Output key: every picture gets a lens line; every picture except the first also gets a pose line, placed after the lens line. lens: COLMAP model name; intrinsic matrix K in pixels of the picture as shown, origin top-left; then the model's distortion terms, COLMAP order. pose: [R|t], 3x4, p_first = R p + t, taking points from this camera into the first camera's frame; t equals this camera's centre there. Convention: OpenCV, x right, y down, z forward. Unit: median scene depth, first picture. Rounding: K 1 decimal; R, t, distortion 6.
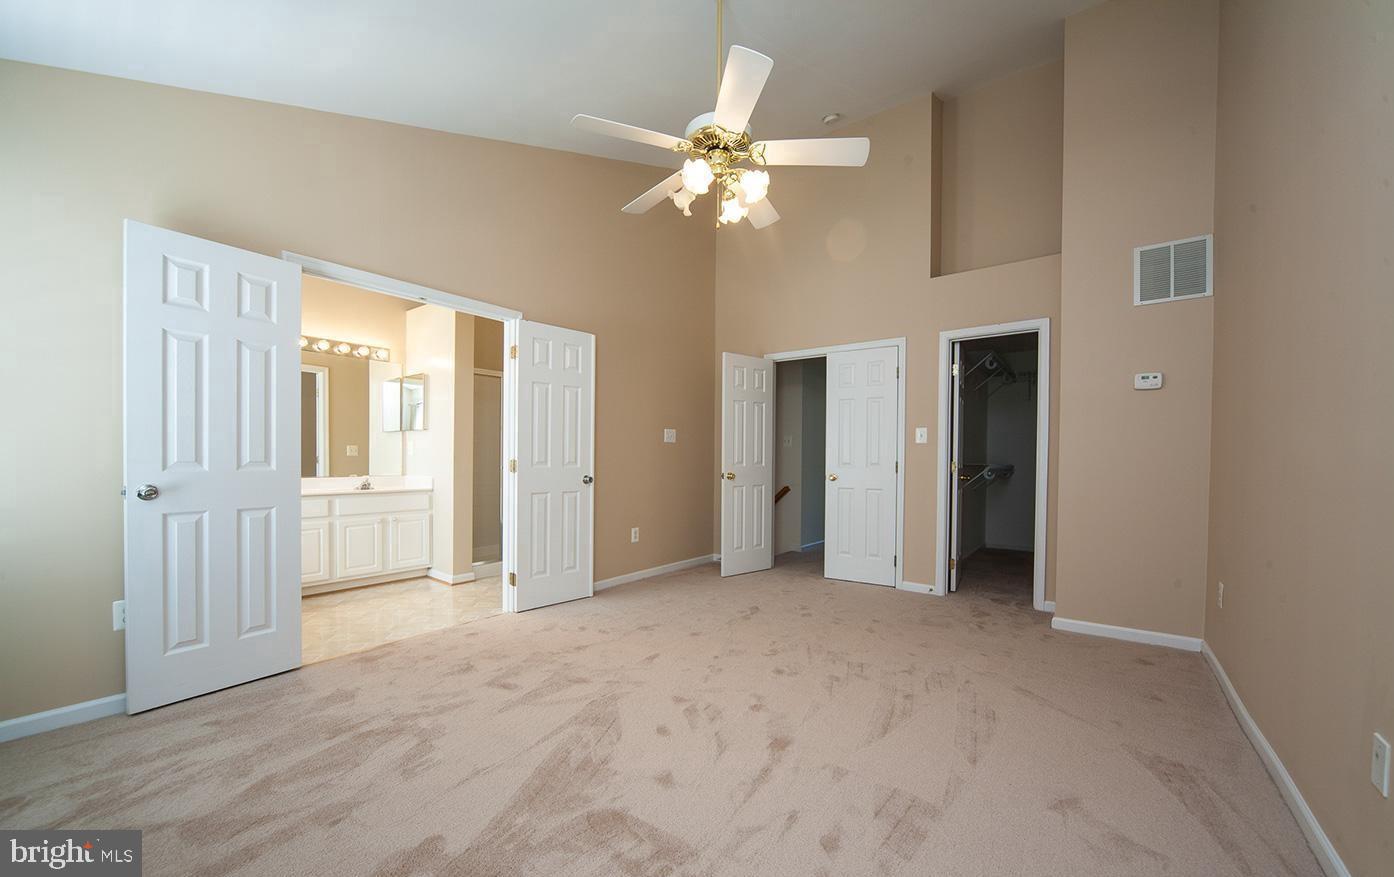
lens RADIAL K [[507.8, 0, 701.8], [0, 507.8, 466.6], [0, 0, 1]] dist [-0.013576, 0.000098]
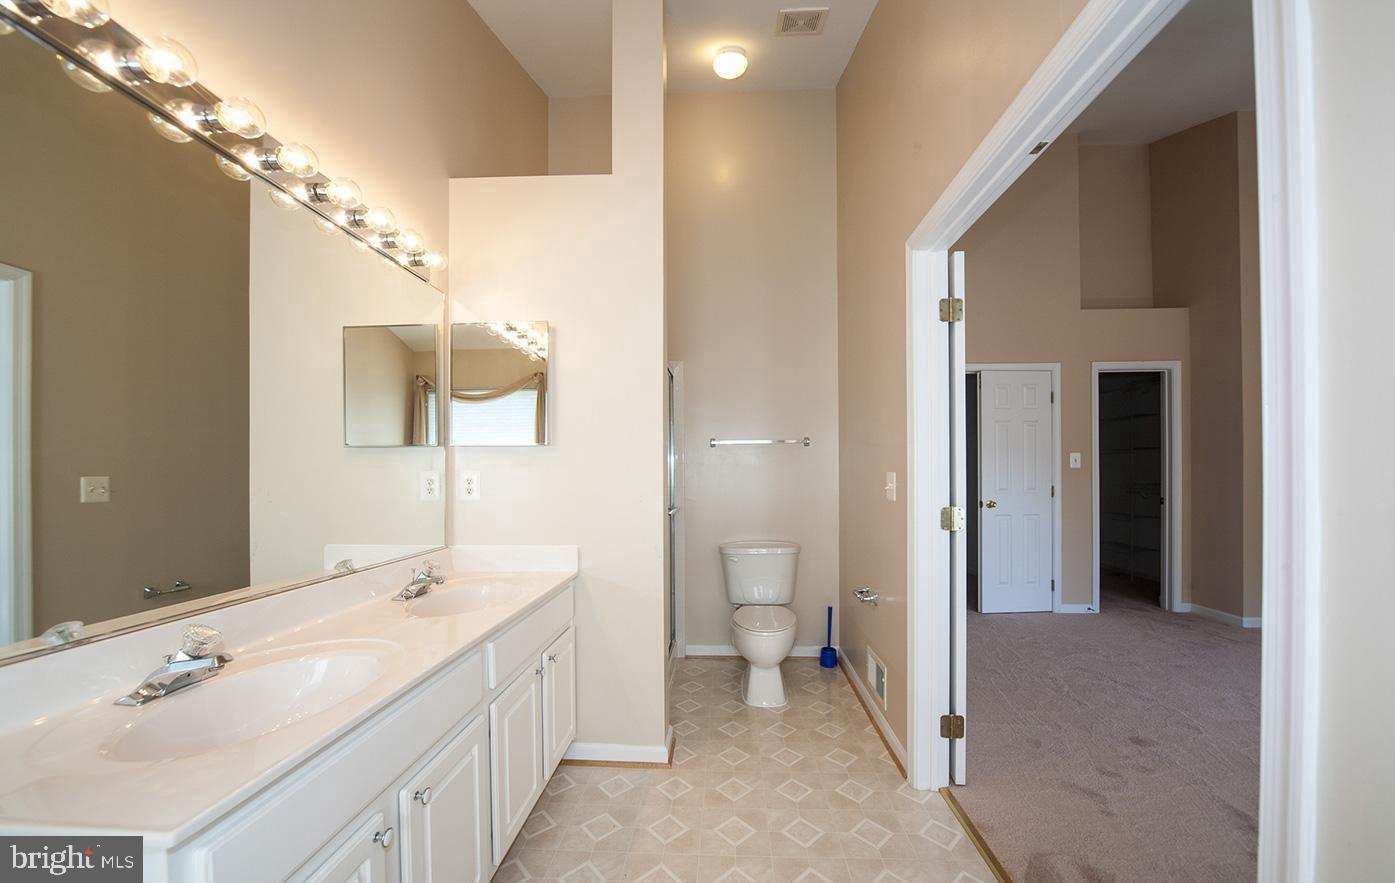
lens RADIAL K [[498.2, 0, 712.1], [0, 498.2, 475.2], [0, 0, 1]] dist [-0.001510, -0.000075]
pose [[0.814868, -0.015745, 0.579432, -0.771148], [0.023114, 0.999719, -0.005340, -0.043492], [-0.579185, 0.017744, 0.815003, 0.613934]]
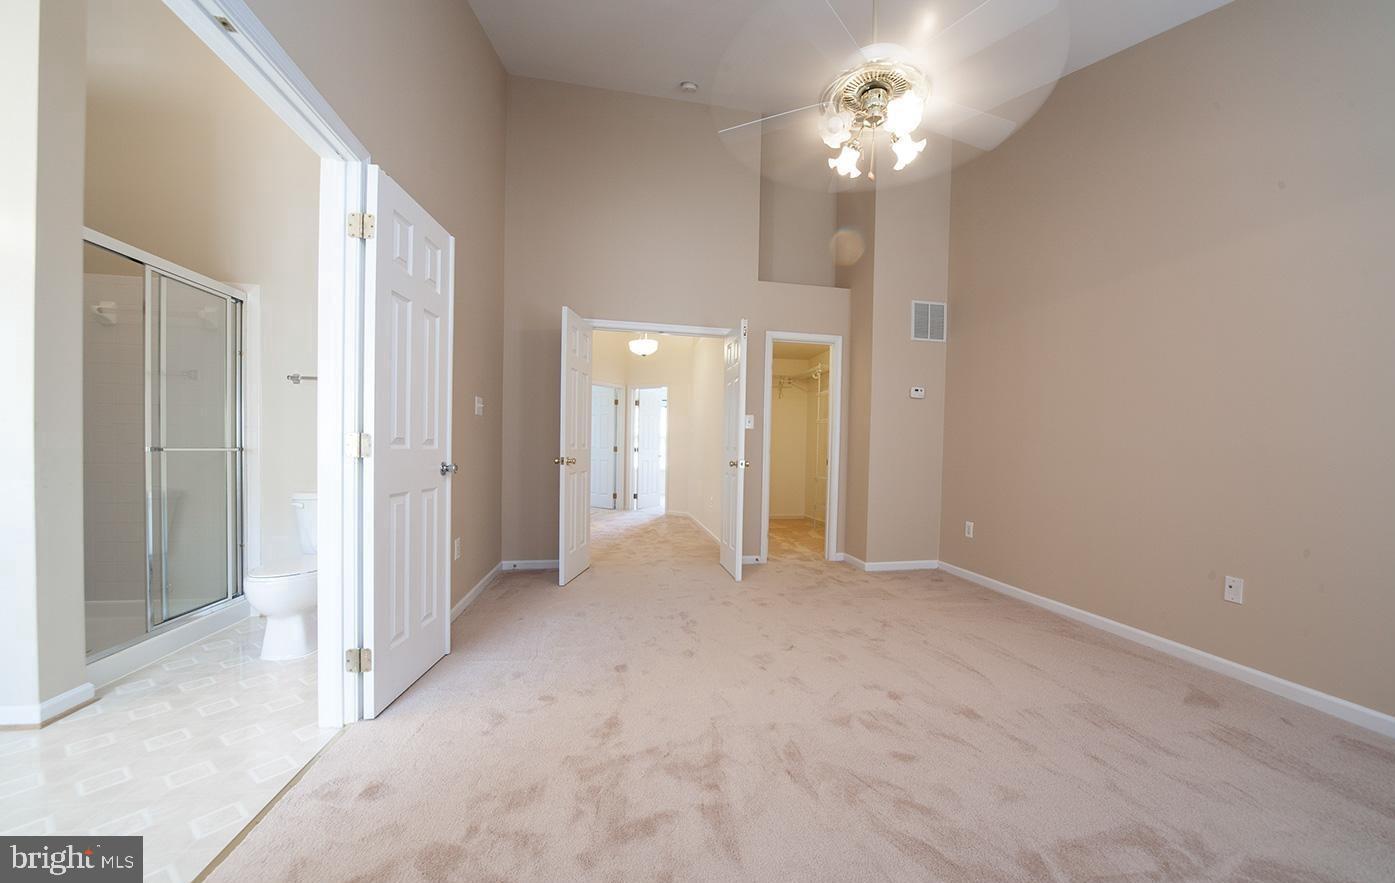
lens RADIAL K [[498.4, 0, 715.5], [0, 498.4, 466.2], [0, 0, 1]] dist [-0.016108, -0.000113]
pose [[0.667280, -0.019809, 0.744543, -0.435713], [-0.002769, 0.999573, 0.029077, 0.003566], [-0.744802, -0.021464, 0.666941, 0.333298]]
